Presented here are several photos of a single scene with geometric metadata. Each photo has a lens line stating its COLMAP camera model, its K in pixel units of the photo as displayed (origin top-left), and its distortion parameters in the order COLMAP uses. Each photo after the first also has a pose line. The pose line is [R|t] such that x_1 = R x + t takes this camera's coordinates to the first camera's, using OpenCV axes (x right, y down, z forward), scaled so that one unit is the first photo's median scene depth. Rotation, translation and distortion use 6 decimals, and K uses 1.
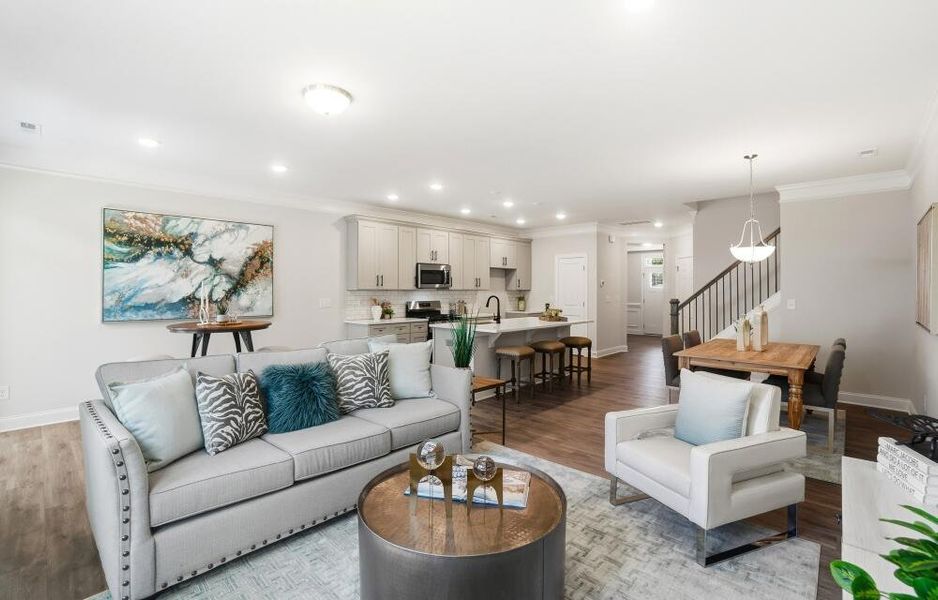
lens RADIAL K [[427.7, 0, 469.1], [0, 427.7, 284.6], [0, 0, 1]] dist [-0.033136, 0.000067]
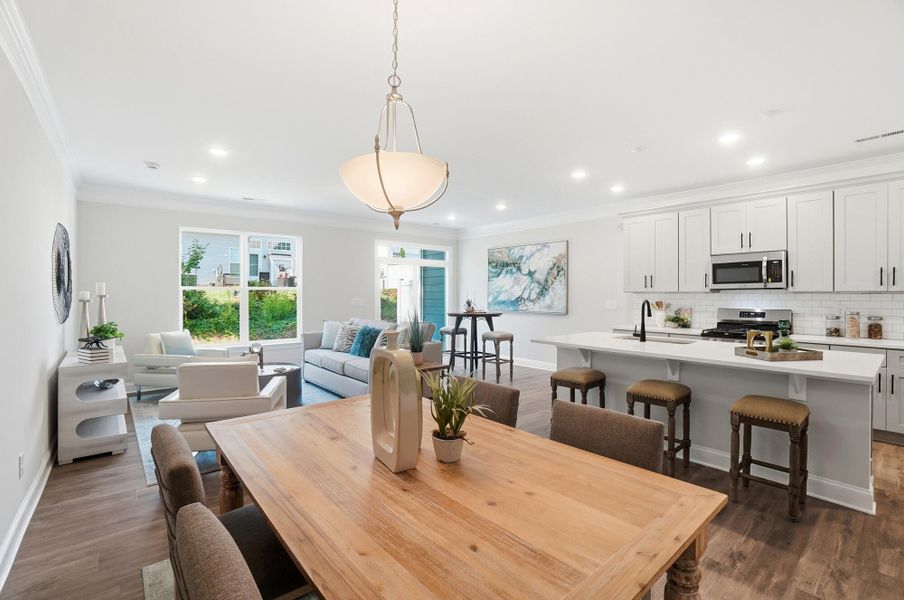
lens RADIAL K [[410.5, 0, 449.3], [0, 410.5, 291.2], [0, 0, 1]] dist [-0.062888, 0.022495]
pose [[-0.111224, -0.007770, -0.993765, 0.787047], [0.010106, 0.999909, -0.008949, 0.016206], [0.993744, -0.011038, -0.111135, 0.825750]]
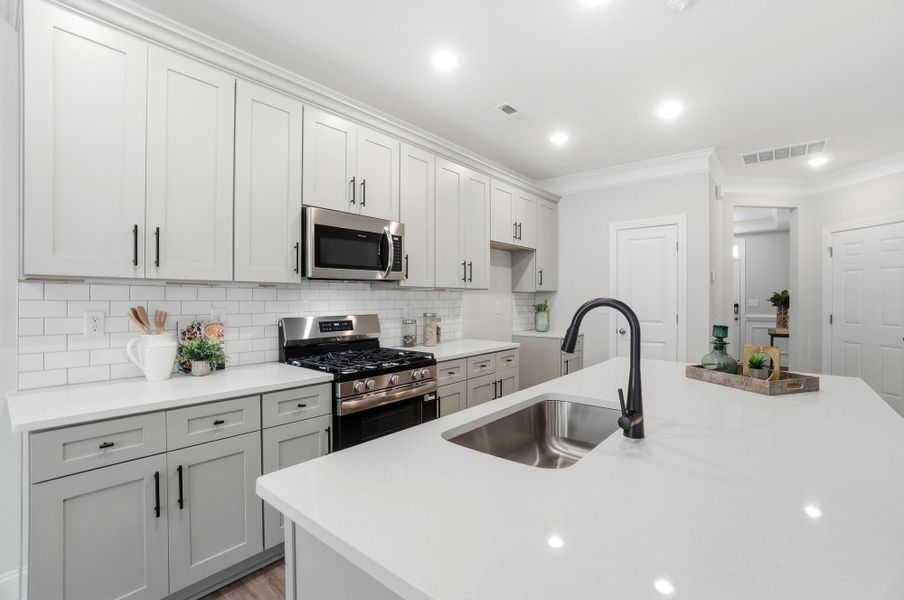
lens RADIAL K [[410.5, 0, 449.3], [0, 410.5, 291.2], [0, 0, 1]] dist [-0.062888, 0.022495]
pose [[0.998387, 0.000634, 0.056766, -0.032735], [-0.000367, 0.999989, -0.004704, 0.025449], [-0.056768, 0.004675, 0.998376, 0.874305]]
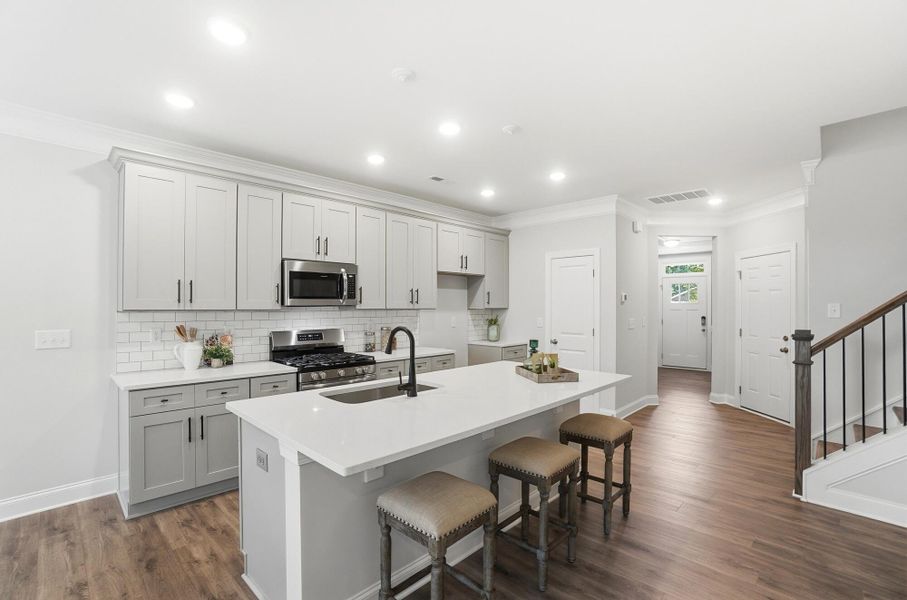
lens RADIAL K [[412.7, 0, 450.7], [0, 412.7, 296.4], [0, 0, 1]] dist [-0.063571, 0.023074]
pose [[0.999859, -0.000291, -0.016760, 0.119312], [0.000124, 0.999951, -0.009949, 0.001022], [0.016762, 0.009945, 0.999810, 0.656593]]
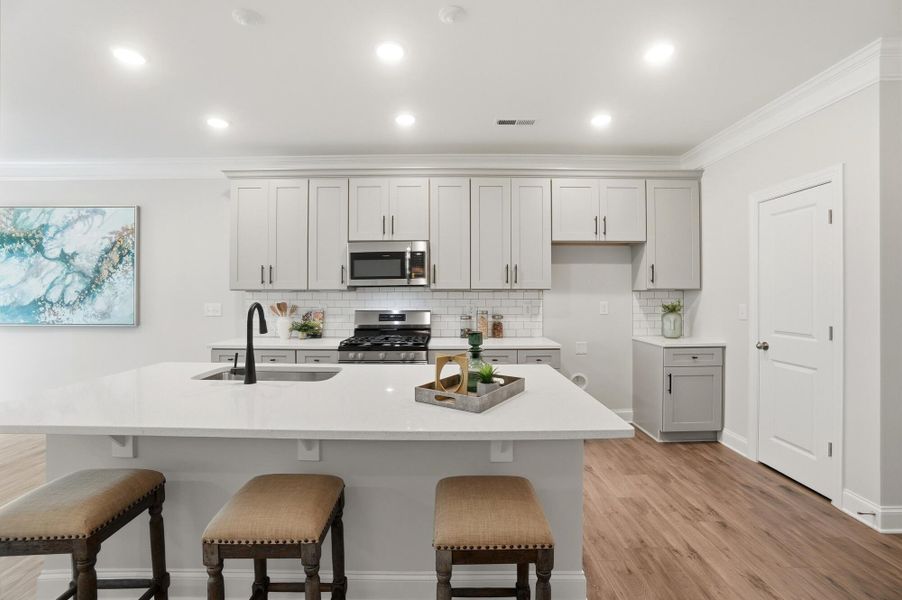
lens RADIAL K [[406.6, 0, 450.1], [0, 406.6, 295.9], [0, 0, 1]] dist [-0.058791, 0.022591]
pose [[0.689069, 0.002182, -0.724692, 0.452983], [0.010800, 0.999853, 0.013280, 0.018875], [0.724615, -0.016978, 0.688945, 0.956842]]
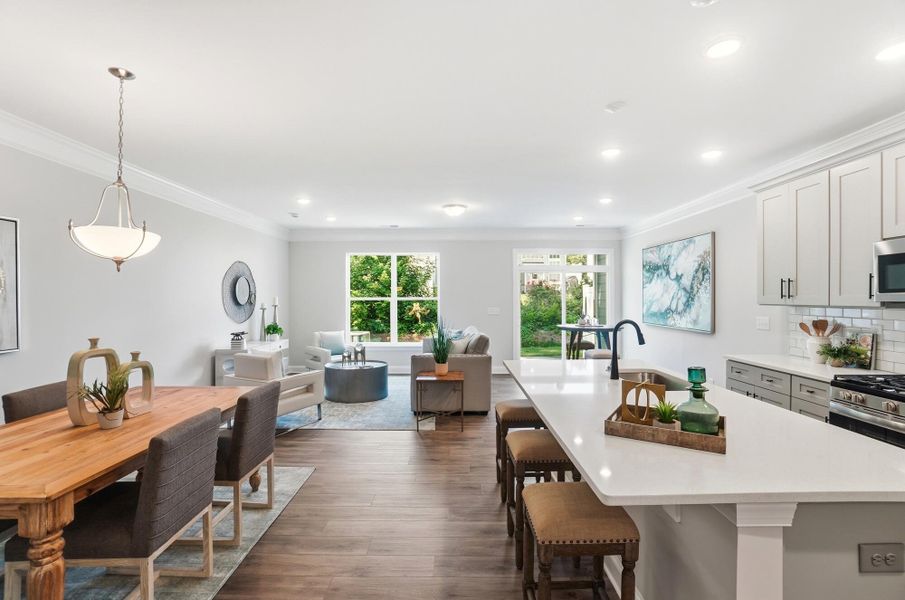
lens RADIAL K [[411.8, 0, 449.7], [0, 411.8, 296.4], [0, 0, 1]] dist [-0.063571, 0.023074]
pose [[-0.731280, -0.003300, -0.682069, 0.546493], [0.008432, 0.999868, -0.013878, 0.005059], [0.682025, -0.015900, -0.731156, 1.294142]]
